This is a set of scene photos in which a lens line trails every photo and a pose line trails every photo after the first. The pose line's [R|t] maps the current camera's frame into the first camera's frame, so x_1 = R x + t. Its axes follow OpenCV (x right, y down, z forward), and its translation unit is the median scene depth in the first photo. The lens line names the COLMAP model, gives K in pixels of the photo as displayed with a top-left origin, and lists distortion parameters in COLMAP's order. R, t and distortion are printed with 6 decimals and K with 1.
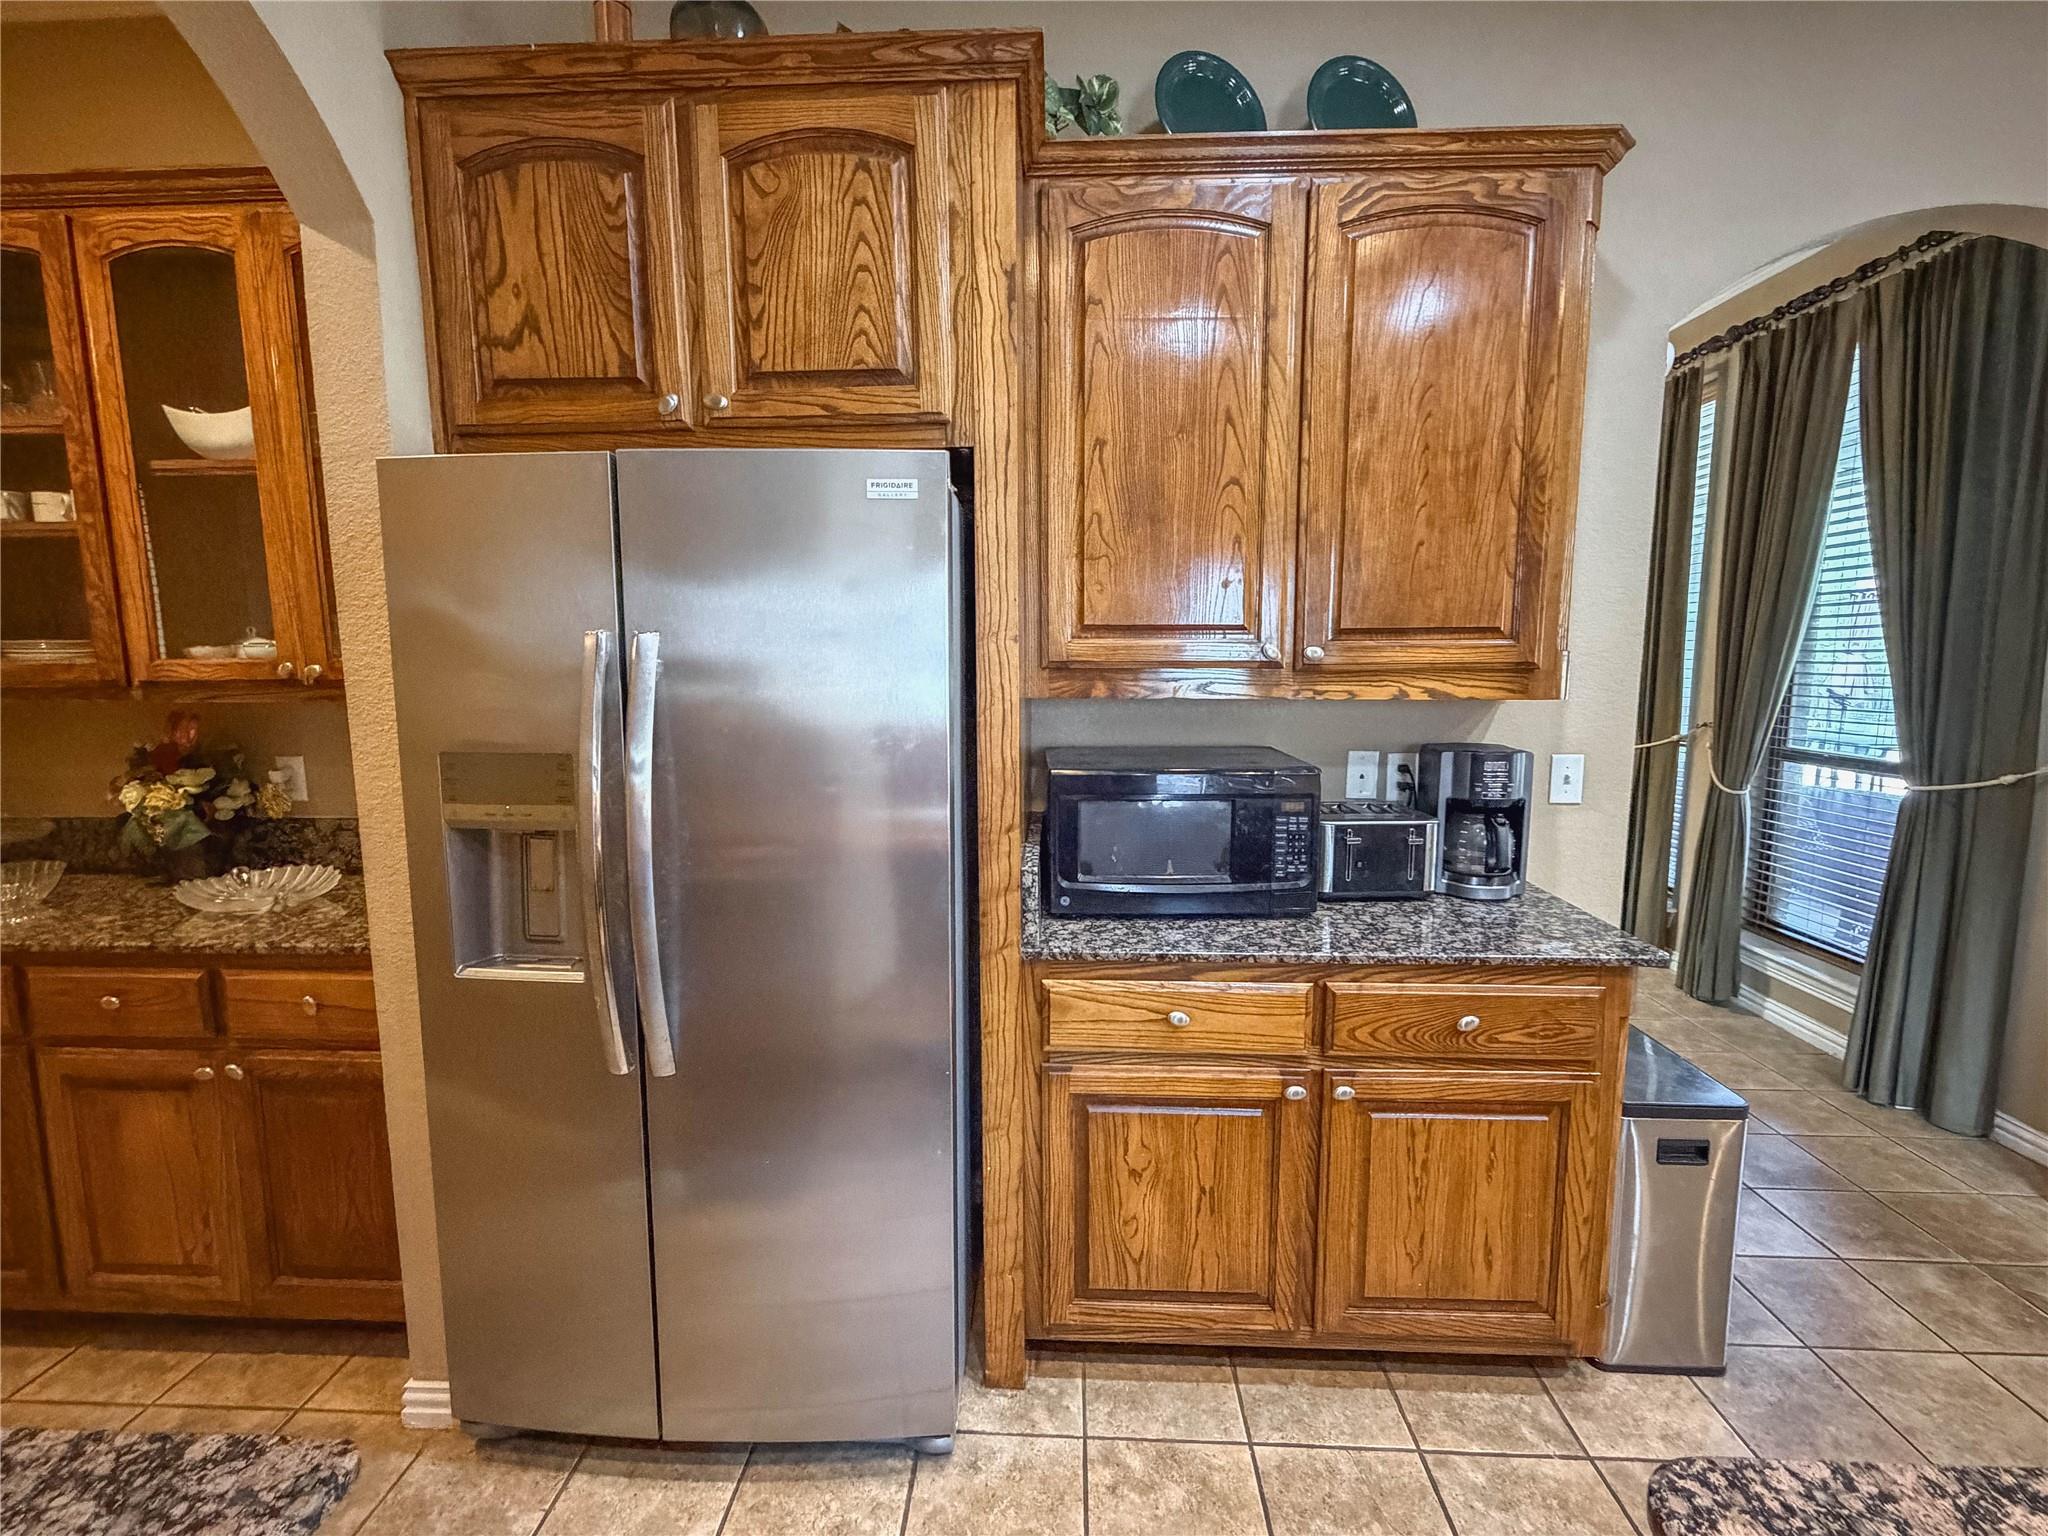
lens RADIAL K [[942.1, 0, 1027.1], [0, 942.1, 764.0], [0, 0, 1]] dist [-0.000945, -0.000073]
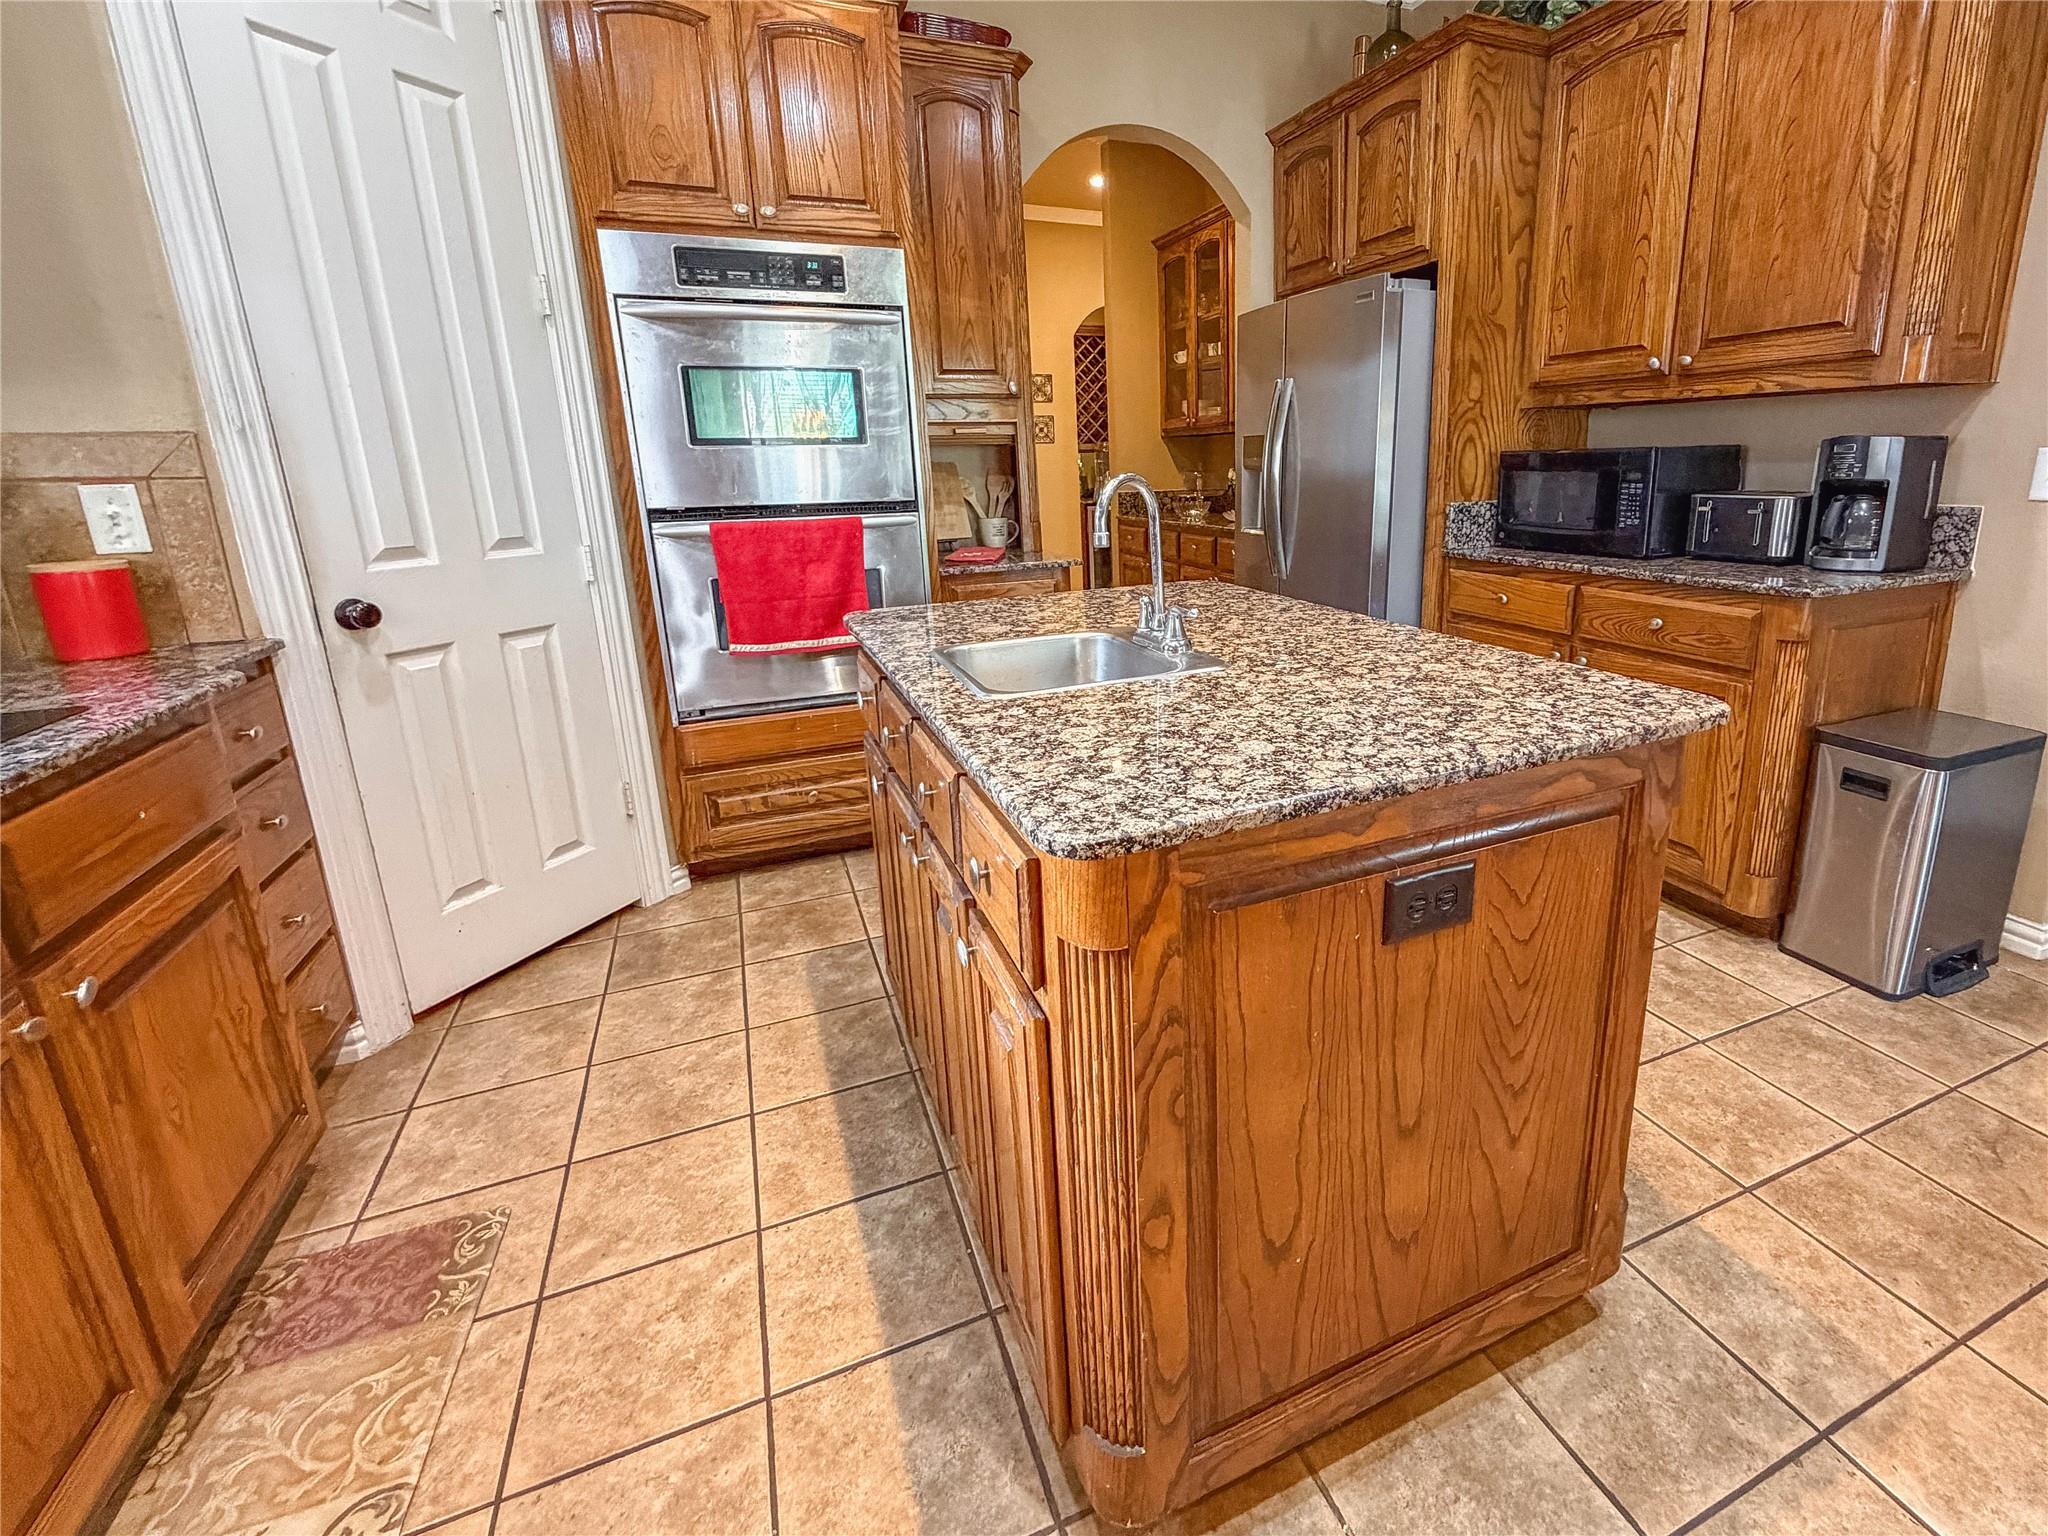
lens RADIAL K [[928.7, 0, 1135.8], [0, 928.7, 691.5], [0, 0, 1]] dist [0.002034, 0.000257]
pose [[0.444617, 0.212795, -0.870077, 1.241264], [-0.093196, 0.977089, 0.191343, 0.165292], [0.890859, -0.003987, 0.454262, -0.298110]]
